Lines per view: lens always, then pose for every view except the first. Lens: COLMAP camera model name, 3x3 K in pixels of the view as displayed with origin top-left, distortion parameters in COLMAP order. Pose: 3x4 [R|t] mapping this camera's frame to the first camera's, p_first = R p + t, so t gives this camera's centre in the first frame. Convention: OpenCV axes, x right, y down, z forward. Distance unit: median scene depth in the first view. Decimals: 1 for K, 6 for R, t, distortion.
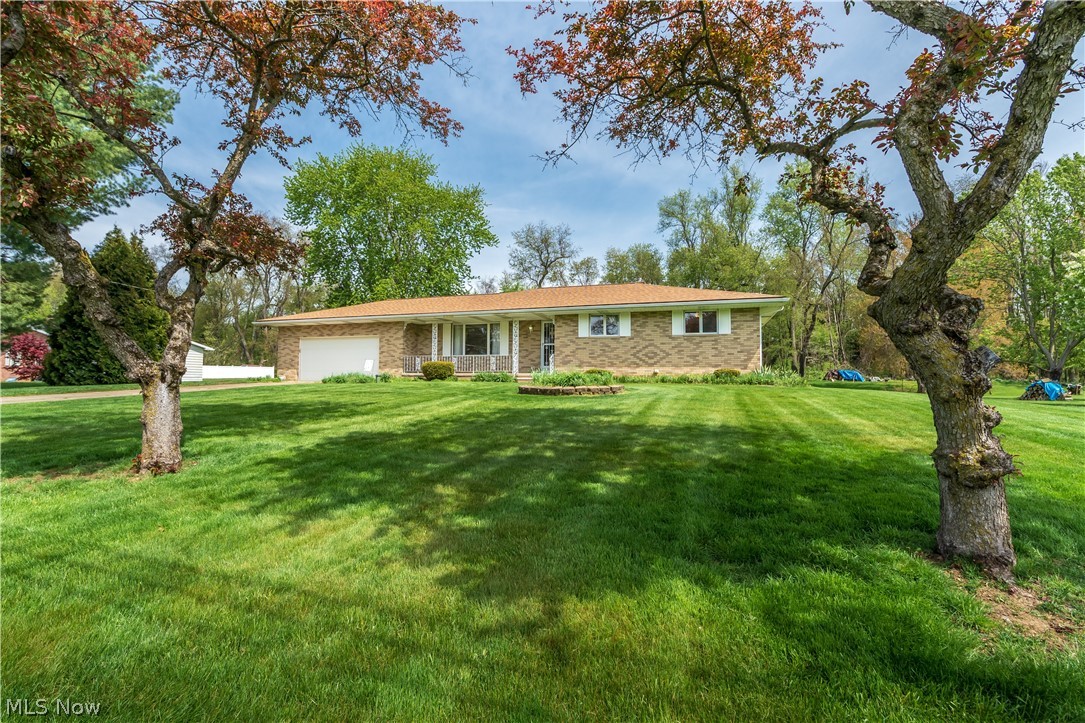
lens RADIAL K [[485.8, 0, 542.5], [0, 485.8, 361.5], [0, 0, 1]] dist [-0.031032, -0.000187]
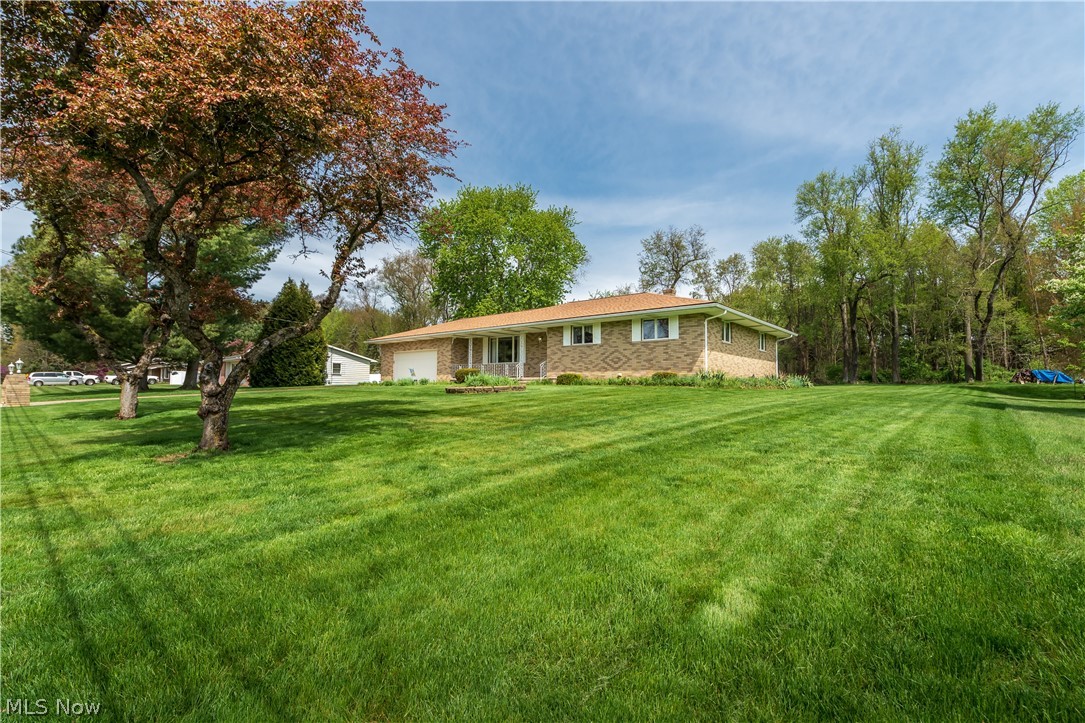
lens RADIAL K [[485.8, 0, 542.5], [0, 485.8, 361.5], [0, 0, 1]] dist [-0.031032, -0.000187]
pose [[0.926285, -0.020515, -0.376264, 0.443951], [0.016521, 0.999768, -0.013838, 0.002249], [0.376461, 0.006602, 0.926409, -0.087878]]
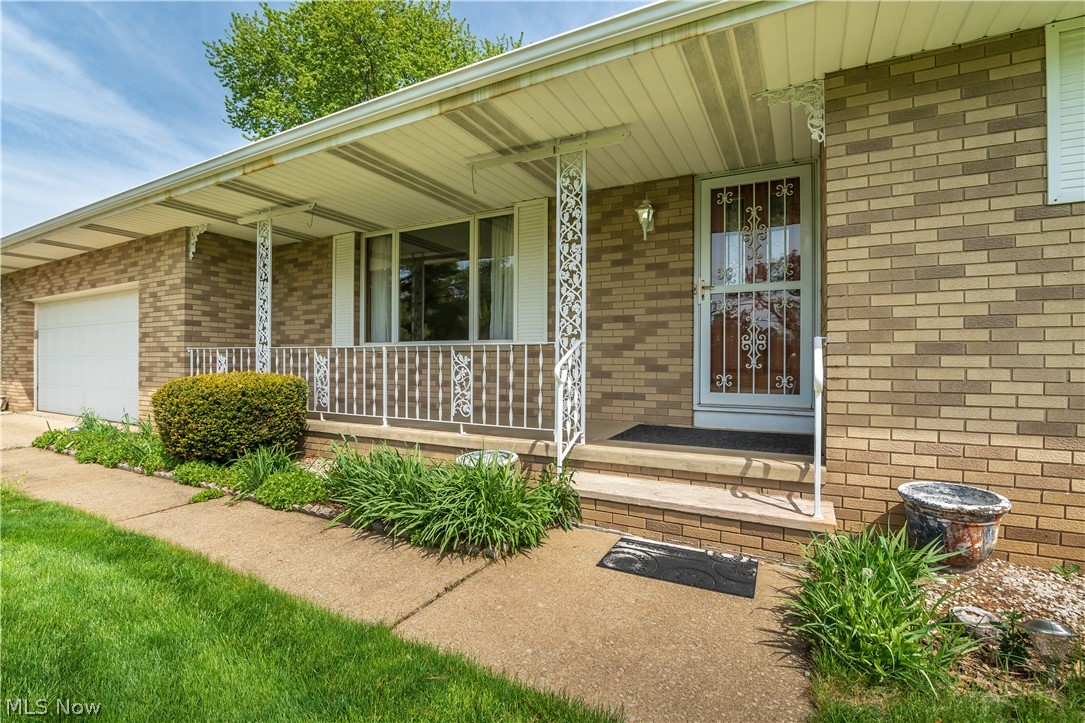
lens RADIAL K [[485.8, 0, 542.5], [0, 485.8, 361.5], [0, 0, 1]] dist [-0.031032, -0.000187]
pose [[0.987286, -0.000806, -0.158949, -0.036631], [0.006690, 0.999312, 0.036489, -0.013356], [0.158810, -0.037088, 0.986612, 0.820406]]
